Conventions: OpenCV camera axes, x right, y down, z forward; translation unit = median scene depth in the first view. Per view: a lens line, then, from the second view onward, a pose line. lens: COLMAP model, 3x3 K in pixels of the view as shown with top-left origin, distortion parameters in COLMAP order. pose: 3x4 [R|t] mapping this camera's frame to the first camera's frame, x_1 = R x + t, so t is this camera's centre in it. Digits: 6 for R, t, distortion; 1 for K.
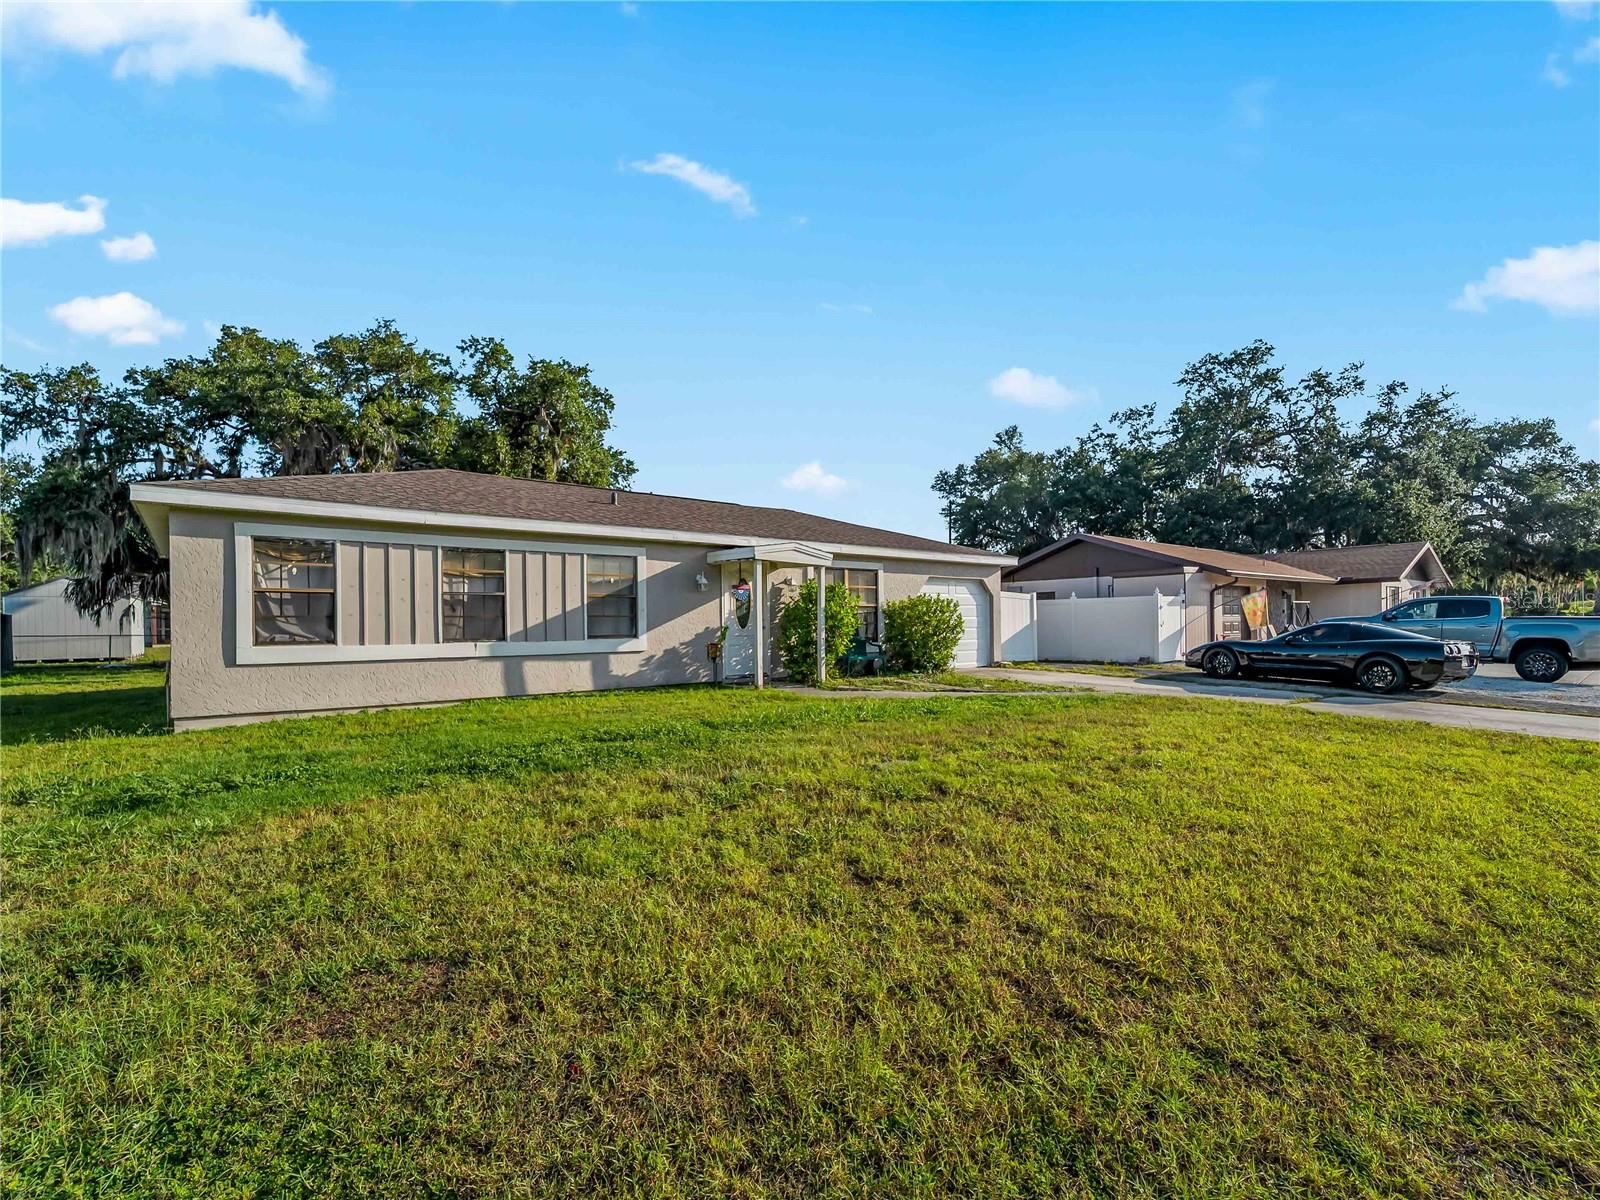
lens RADIAL K [[732.6, 0, 807.1], [0, 732.6, 604.2], [0, 0, 1]] dist [0.004531, -0.003551]
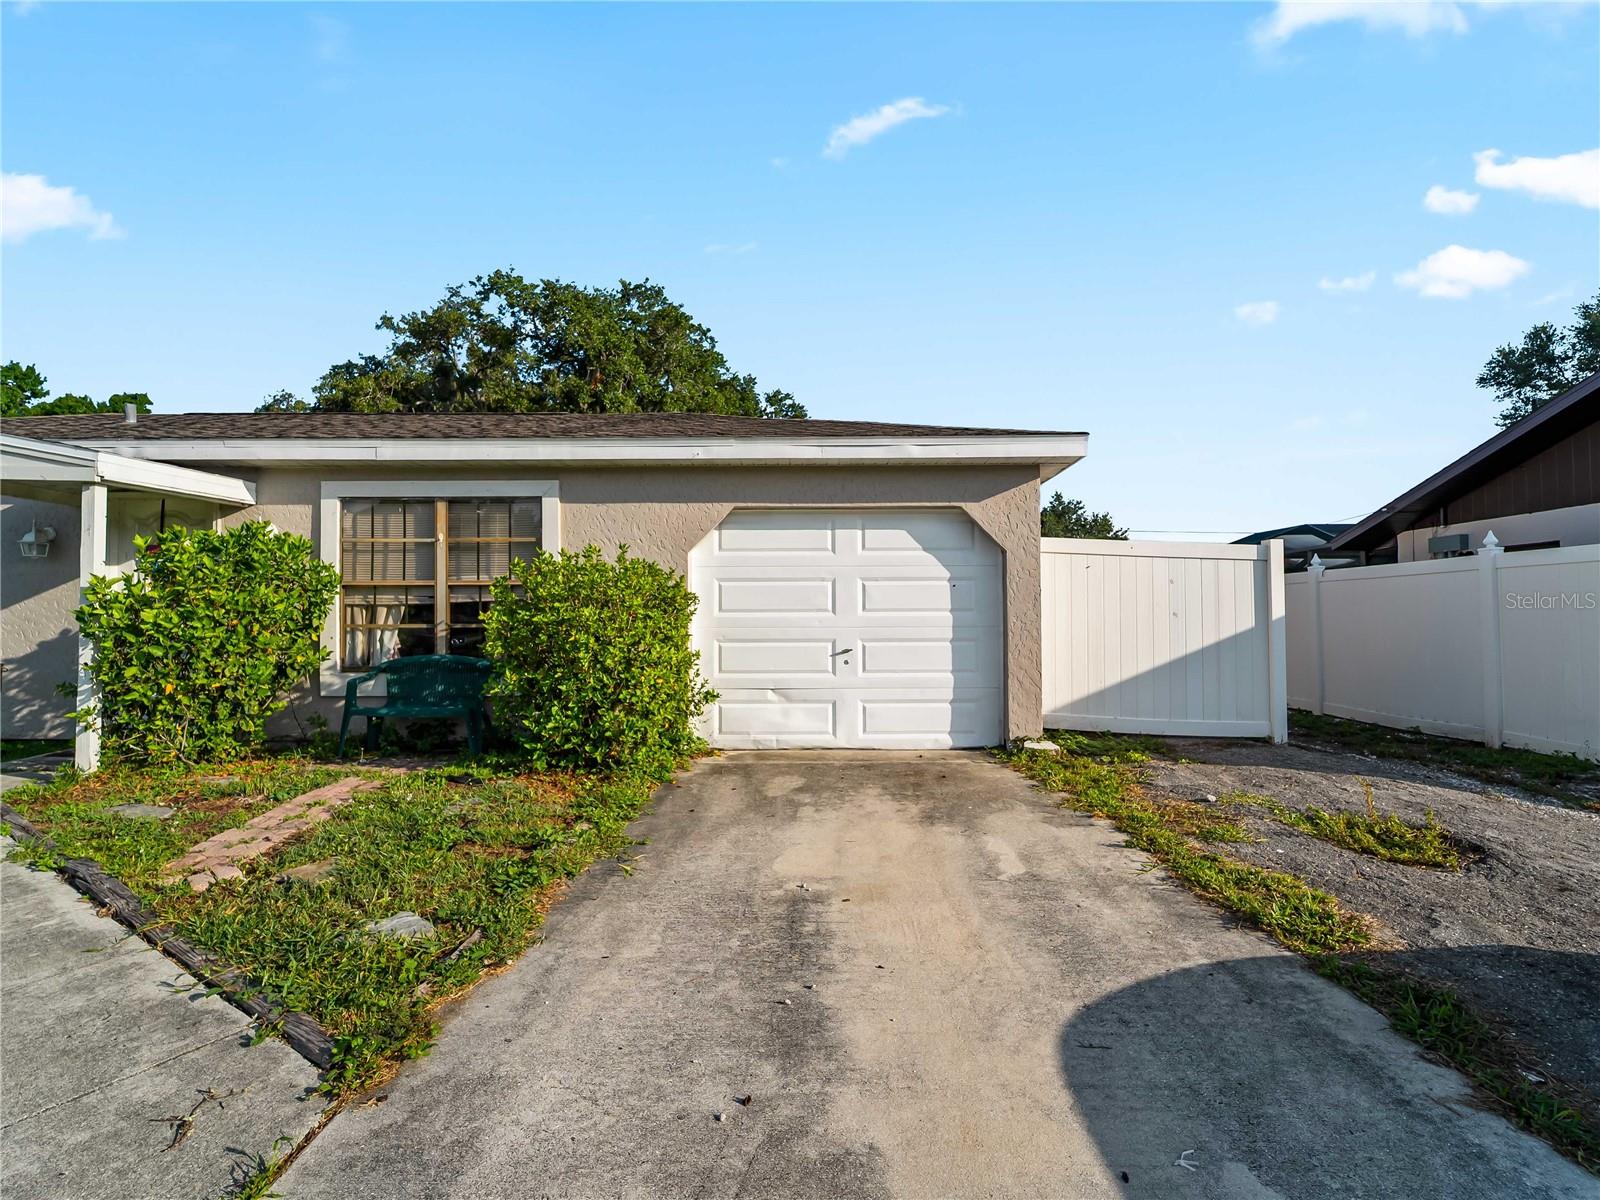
lens RADIAL K [[732.6, 0, 802.8], [0, 732.6, 608.4], [0, 0, 1]] dist [0.004531, -0.003551]
pose [[0.762949, 0.000538, -0.646459, 0.549883], [0.009935, 0.999872, 0.012558, 0.014387], [0.646383, -0.016003, 0.762846, 0.898497]]
